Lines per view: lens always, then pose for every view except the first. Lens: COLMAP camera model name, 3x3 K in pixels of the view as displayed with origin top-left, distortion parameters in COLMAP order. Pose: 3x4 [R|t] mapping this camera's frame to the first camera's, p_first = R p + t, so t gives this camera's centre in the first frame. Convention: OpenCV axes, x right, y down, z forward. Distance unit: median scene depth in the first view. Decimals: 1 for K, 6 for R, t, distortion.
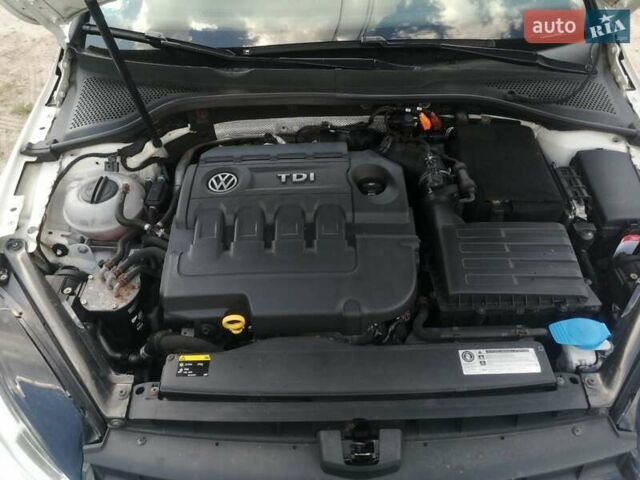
lens RADIAL K [[488.0, 0, 320.3], [0, 488.0, 240.0], [0, 0, 1]] dist [-0.006373, -0.003446]
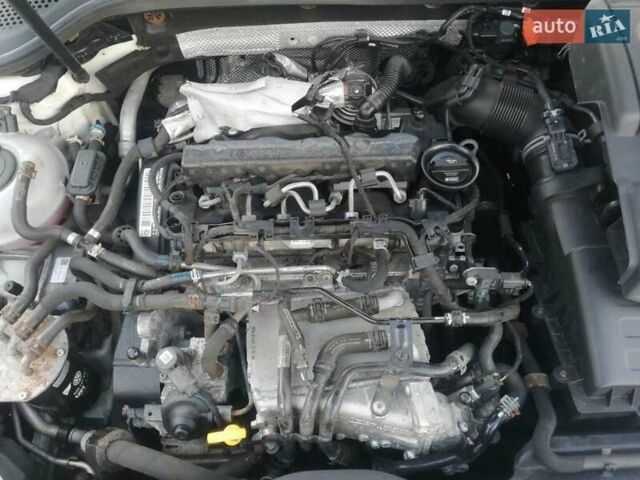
lens RADIAL K [[488.0, 0, 319.7], [0, 488.0, 240.1], [0, 0, 1]] dist [-0.006373, -0.003446]
pose [[0.999886, -0.005252, 0.014164, -0.055880], [0.001327, 0.964522, 0.264000, -0.163343], [-0.015048, -0.263951, 0.964419, 0.381427]]
